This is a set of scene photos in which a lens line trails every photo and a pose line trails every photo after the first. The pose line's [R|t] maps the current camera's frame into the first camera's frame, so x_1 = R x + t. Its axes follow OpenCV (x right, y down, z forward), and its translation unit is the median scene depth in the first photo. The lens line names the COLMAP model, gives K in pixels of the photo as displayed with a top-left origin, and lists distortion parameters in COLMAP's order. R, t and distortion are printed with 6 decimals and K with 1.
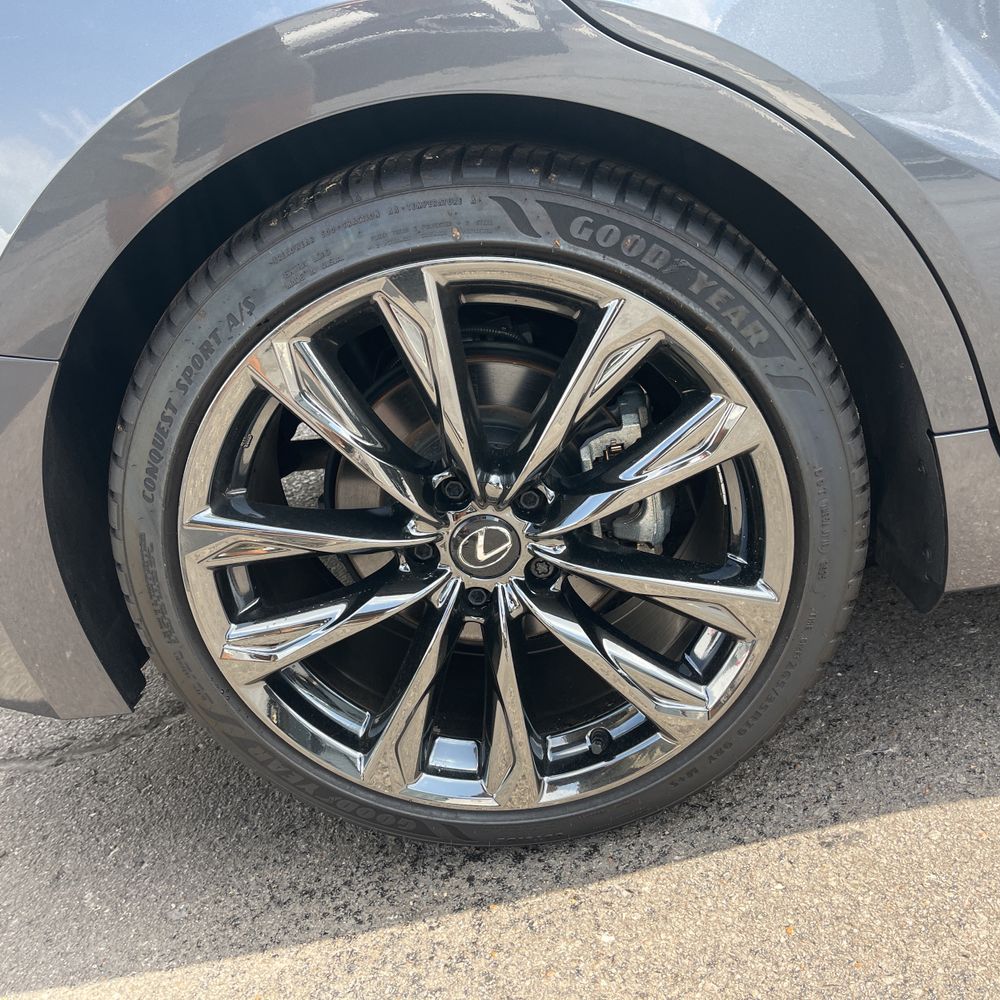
lens RADIAL K [[1011.7, 0, 488.9], [0, 1011.7, 498.0], [0, 0, 1]] dist [0.018453, -0.002566]
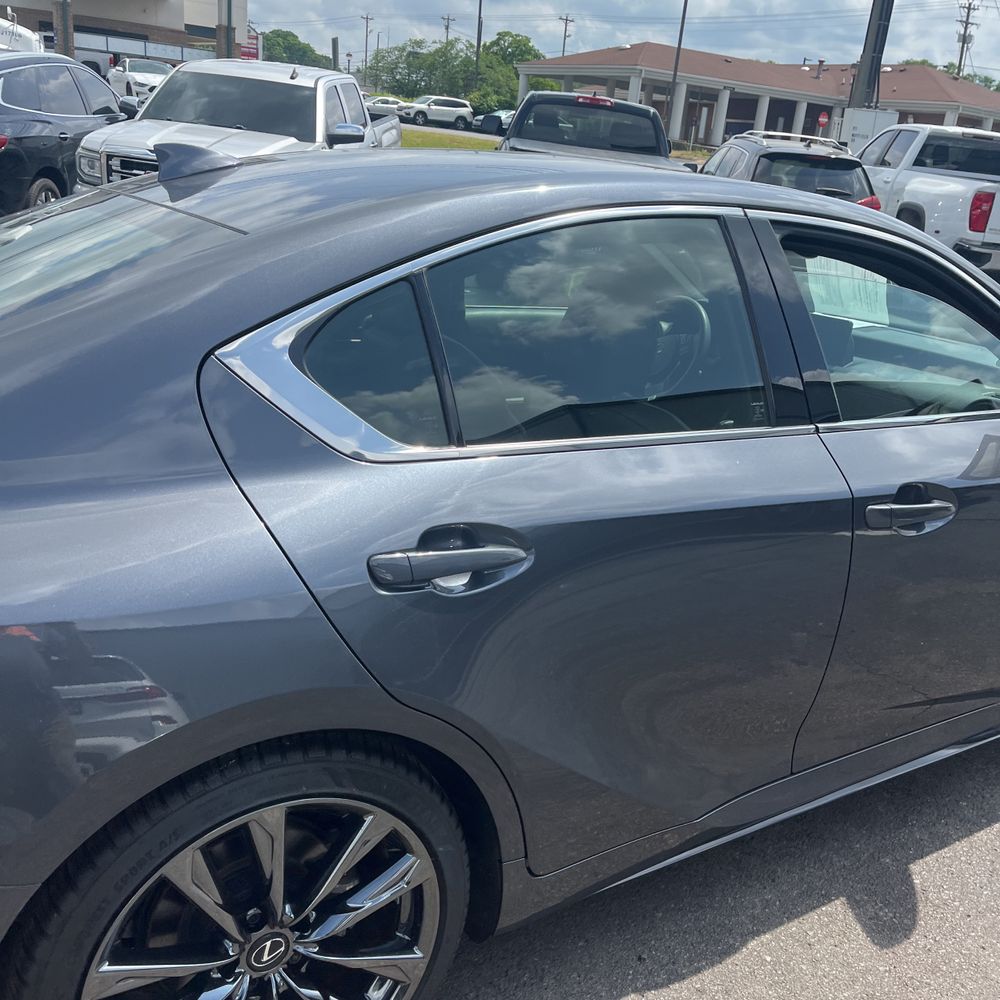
lens RADIAL K [[1005.8, 0, 478.5], [0, 1005.8, 518.3], [0, 0, 1]] dist [0.105830, -0.156315]
pose [[0.810998, 0.085124, 0.578823, -0.804745], [-0.006168, 0.990548, -0.137031, -0.455032], [-0.585017, 0.107562, 0.803857, -0.643551]]
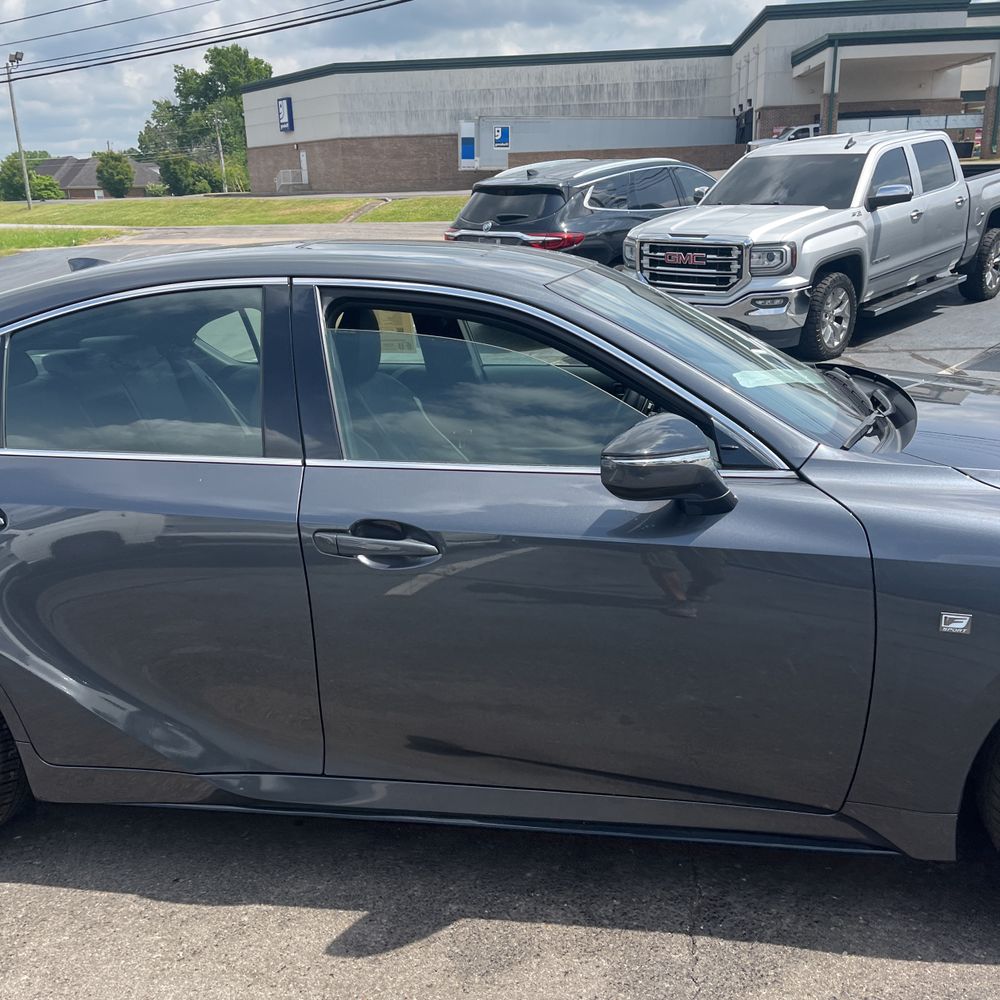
lens RADIAL K [[1006.8, 0, 487.2], [0, 1006.8, 499.8], [0, 0, 1]] dist [0.024216, 0.026180]
pose [[0.970714, 0.217855, -0.101256, 1.854111], [-0.229925, 0.964655, -0.128749, -0.648492], [0.069629, 0.148259, 0.986494, -1.795490]]
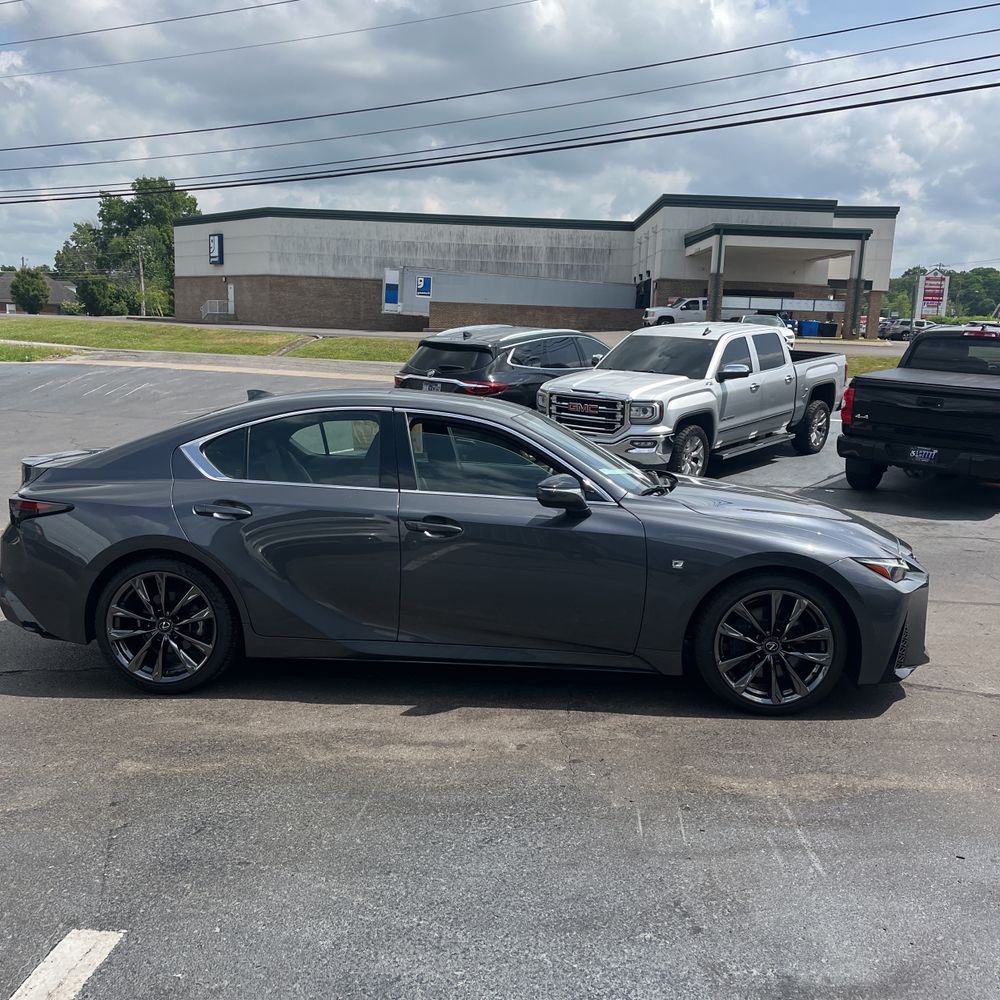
lens RADIAL K [[1009.3, 0, 497.8], [0, 1009.3, 514.4], [0, 0, 1]] dist [0.032886, 0.012489]
pose [[0.967472, 0.251687, -0.025511, 1.827038], [-0.249172, 0.930638, -0.268006, 0.538775], [-0.043713, 0.265645, 0.963080, -4.739529]]
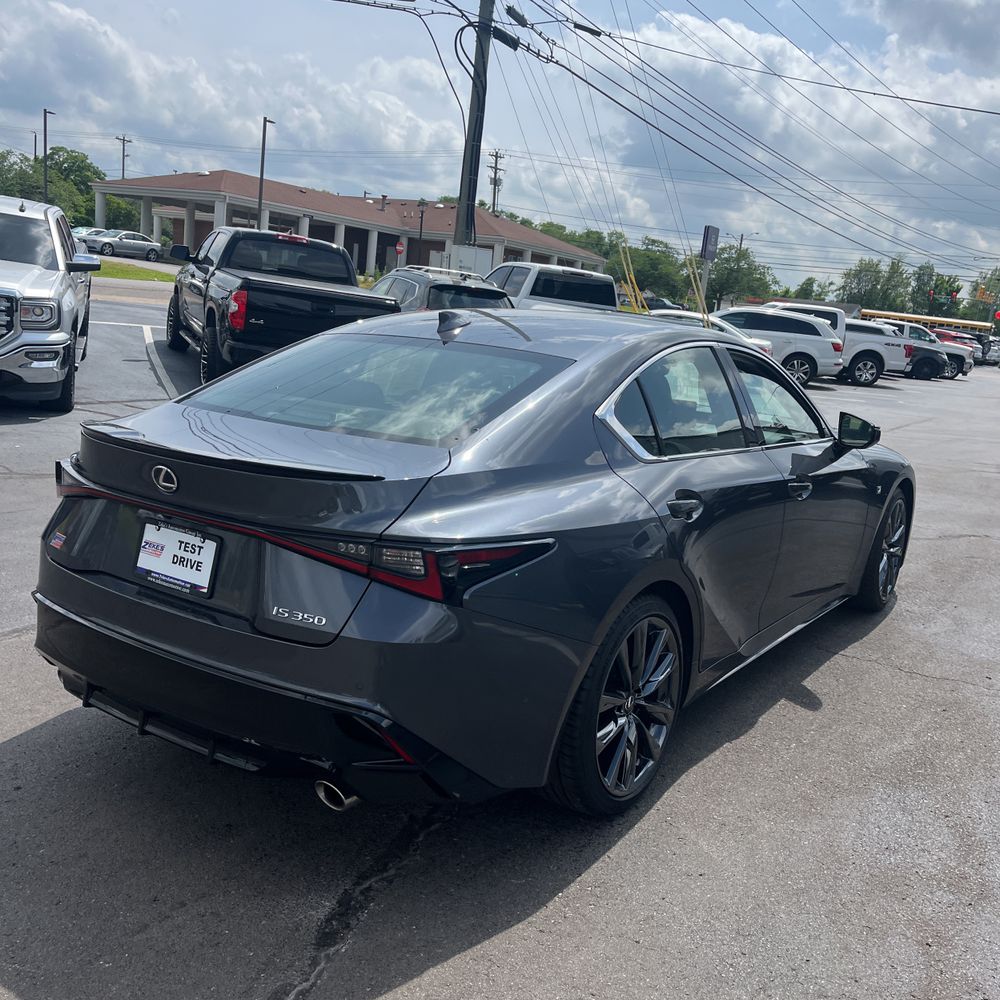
lens RADIAL K [[1032.3, 0, 500.0], [0, 1032.3, 500.0], [0, 0, 1]] dist [0.020093, -0.001639]
pose [[0.519365, 0.106769, 0.847856, -3.426760], [0.170013, 0.959421, -0.224961, 0.106532], [-0.837470, 0.260983, 0.480138, -0.476416]]
